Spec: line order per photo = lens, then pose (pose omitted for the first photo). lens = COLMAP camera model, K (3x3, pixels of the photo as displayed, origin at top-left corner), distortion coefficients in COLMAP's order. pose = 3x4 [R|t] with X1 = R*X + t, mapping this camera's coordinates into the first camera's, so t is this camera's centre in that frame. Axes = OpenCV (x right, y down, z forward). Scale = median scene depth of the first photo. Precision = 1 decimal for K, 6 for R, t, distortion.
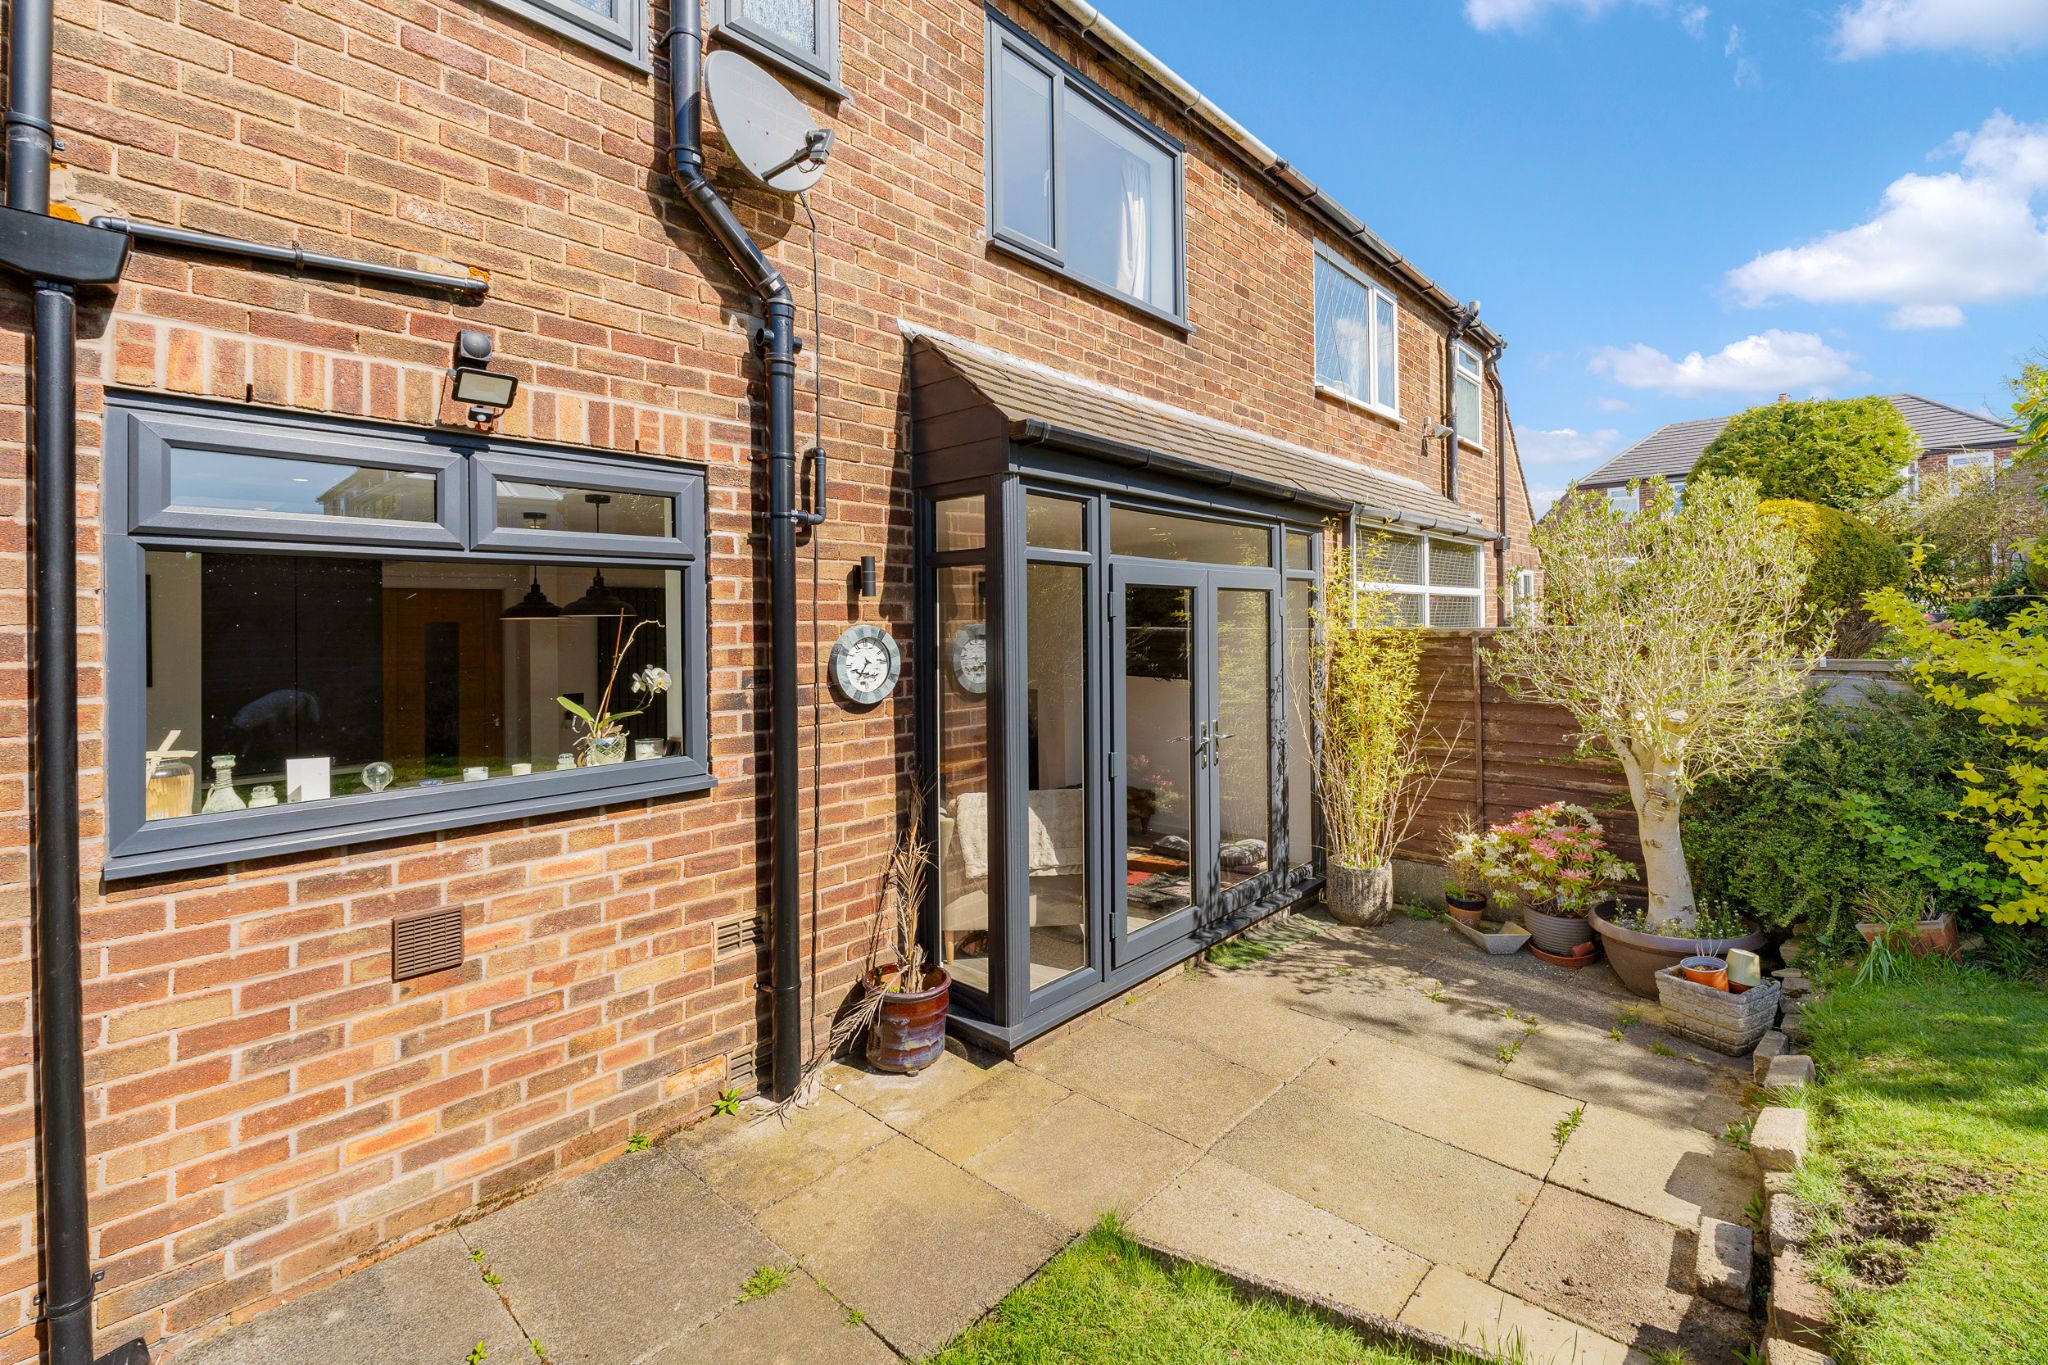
lens RADIAL K [[882.3, 0, 1058.4], [0, 882.3, 618.8], [0, 0, 1]] dist [-0.001290, -0.000445]
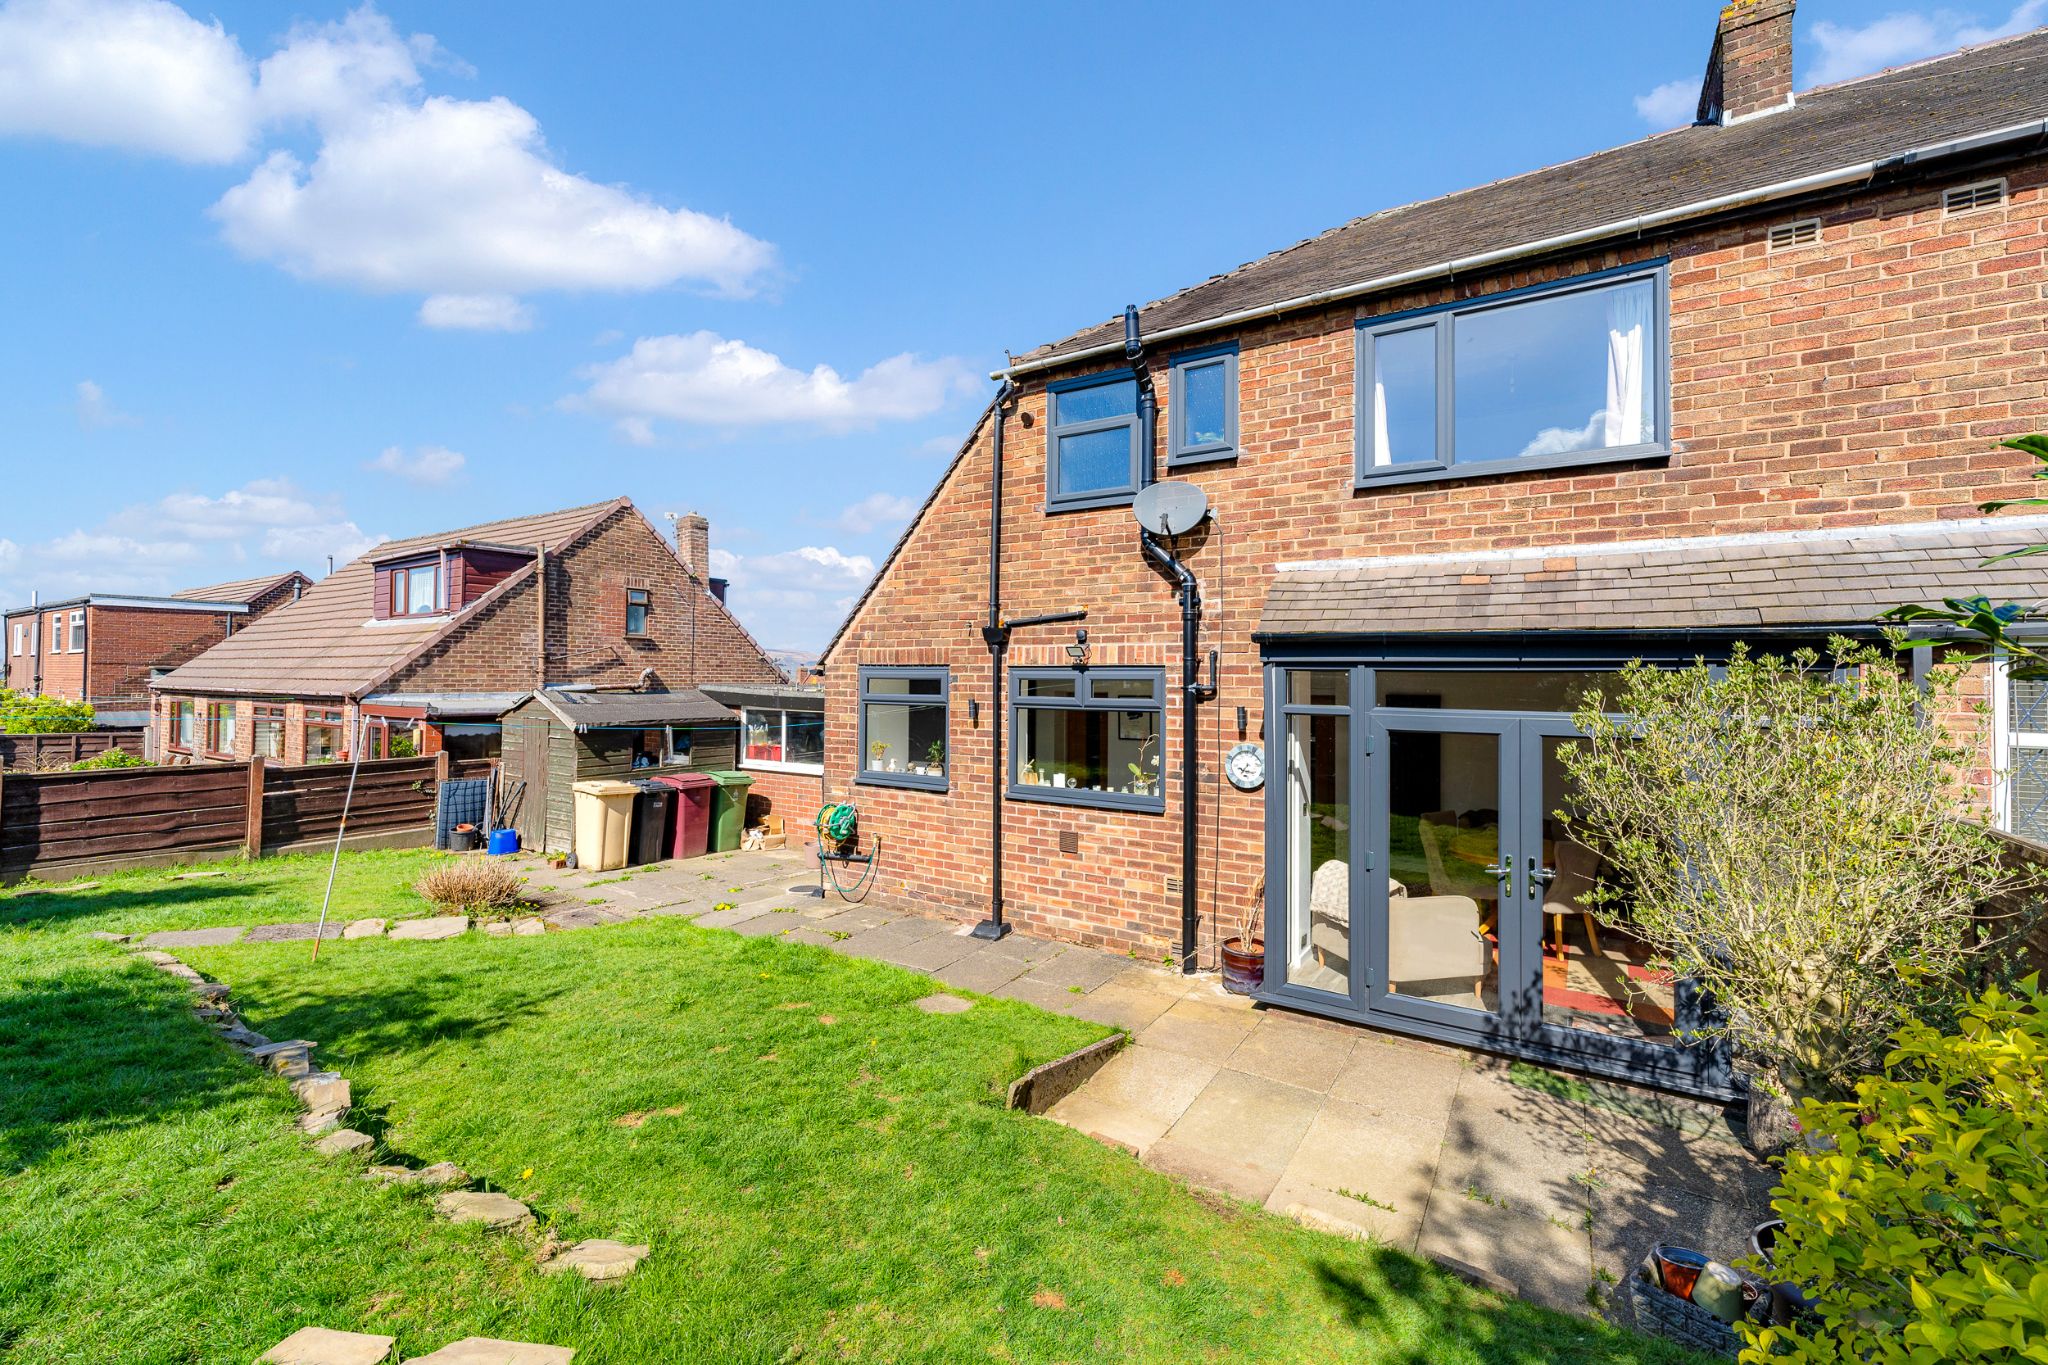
lens RADIAL K [[838.8, 0, 1011.8], [0, 838.8, 659.1], [0, 0, 1]] dist [-0.000374, 0.000009]
pose [[0.152431, -0.006523, -0.988293, 1.398597], [-0.002134, 0.999974, -0.006929, -0.152432], [0.988312, 0.003165, 0.152413, 0.268331]]
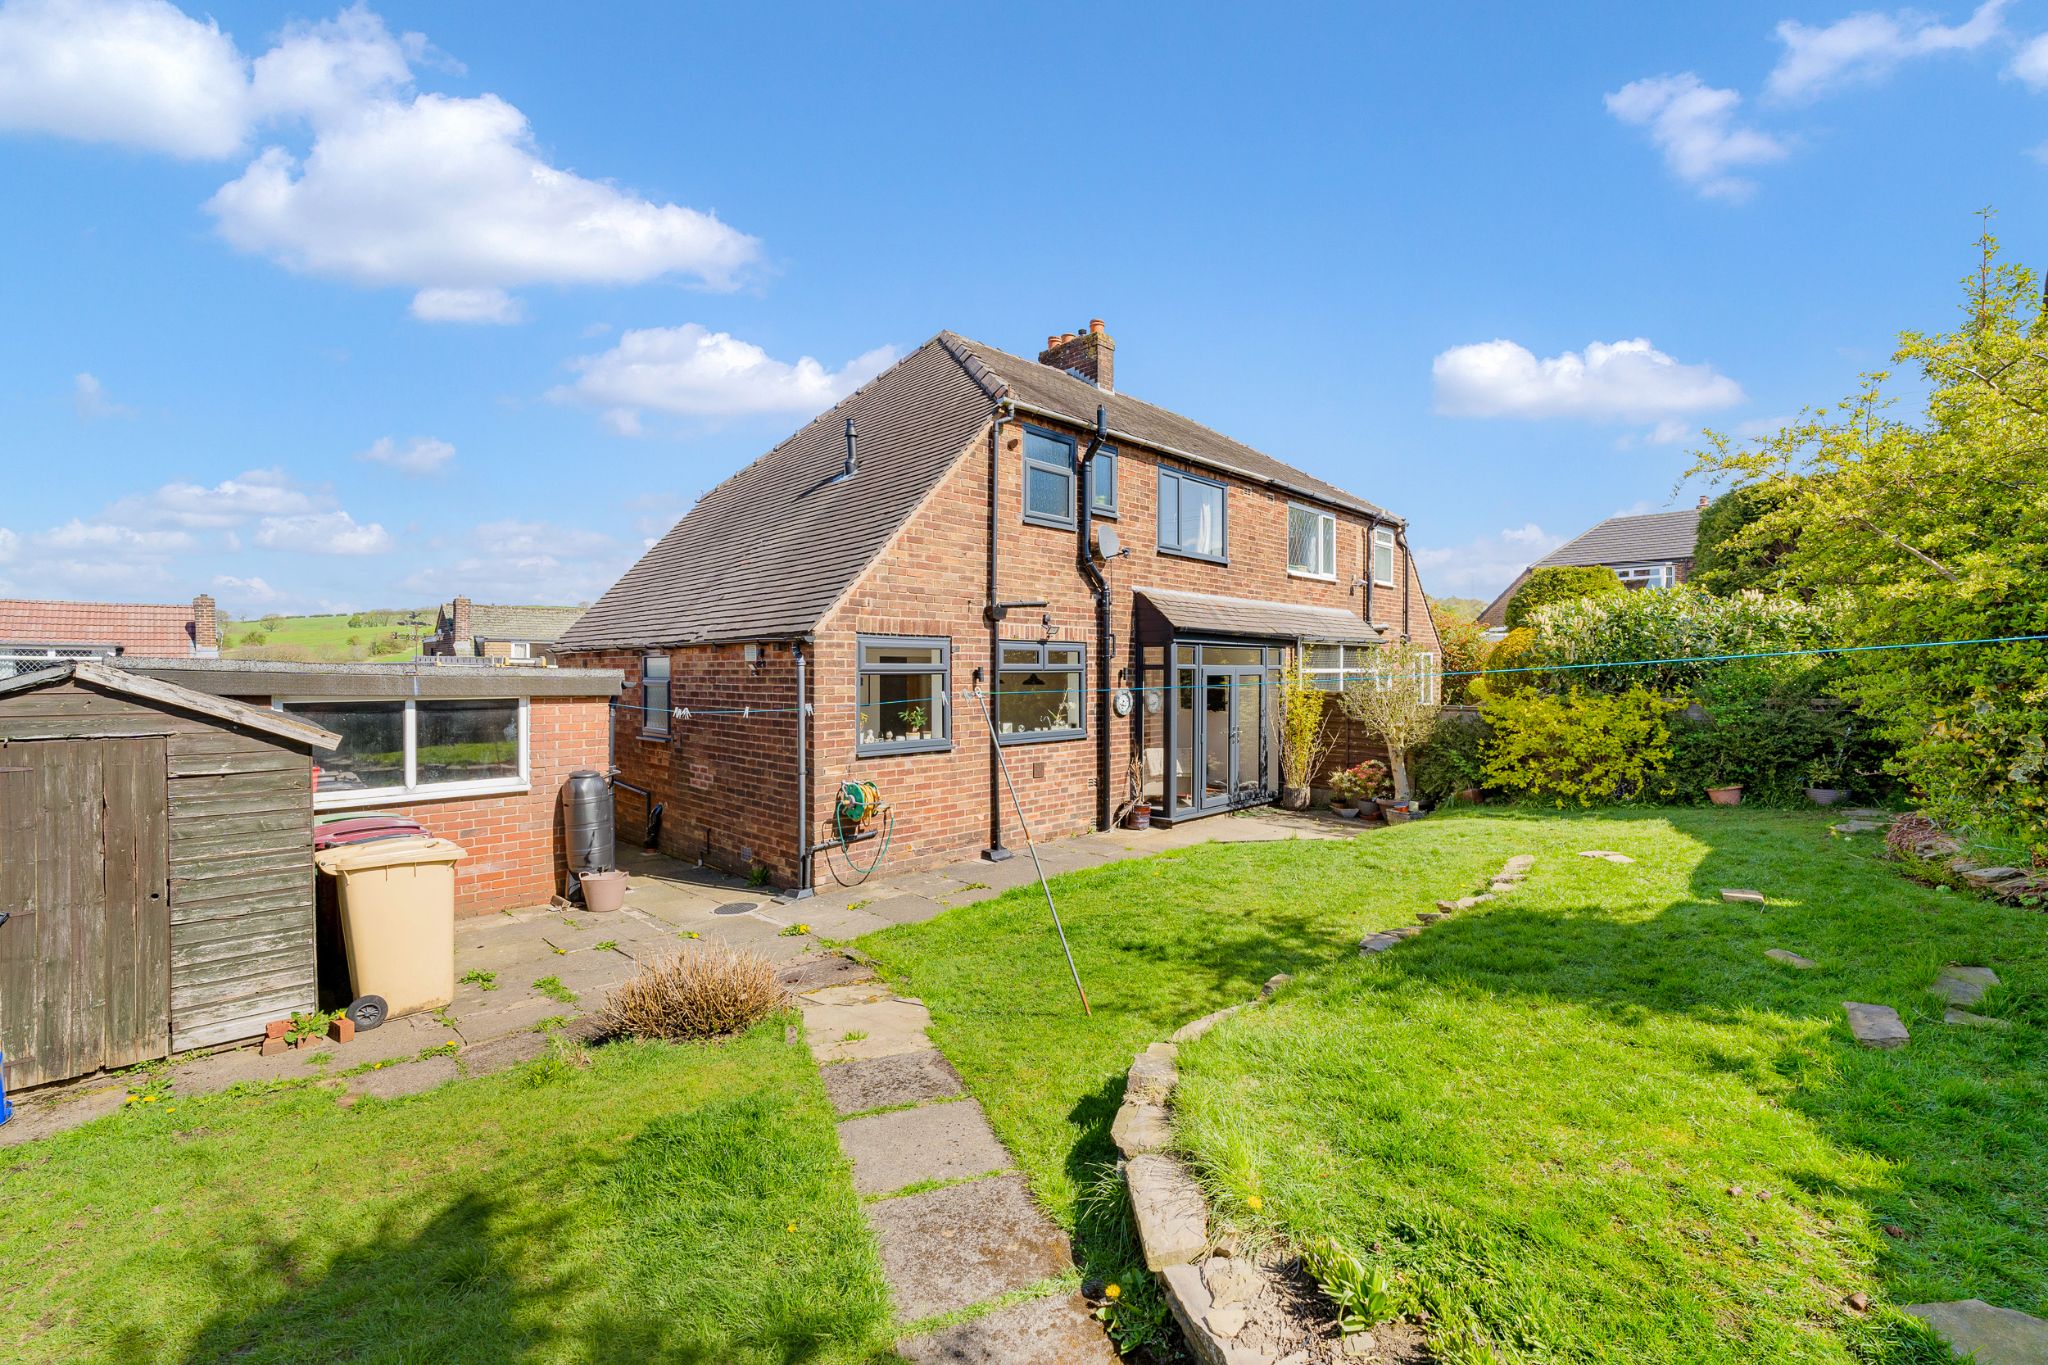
lens RADIAL K [[842.7, 0, 1023.6], [0, 842.7, 673.4], [0, 0, 1]] dist [-0.000862, -0.000207]
pose [[0.997820, 0.013660, -0.064565, -0.376639], [-0.012881, 0.999839, 0.012463, -0.079859], [0.064725, -0.011604, 0.997836, -1.942768]]
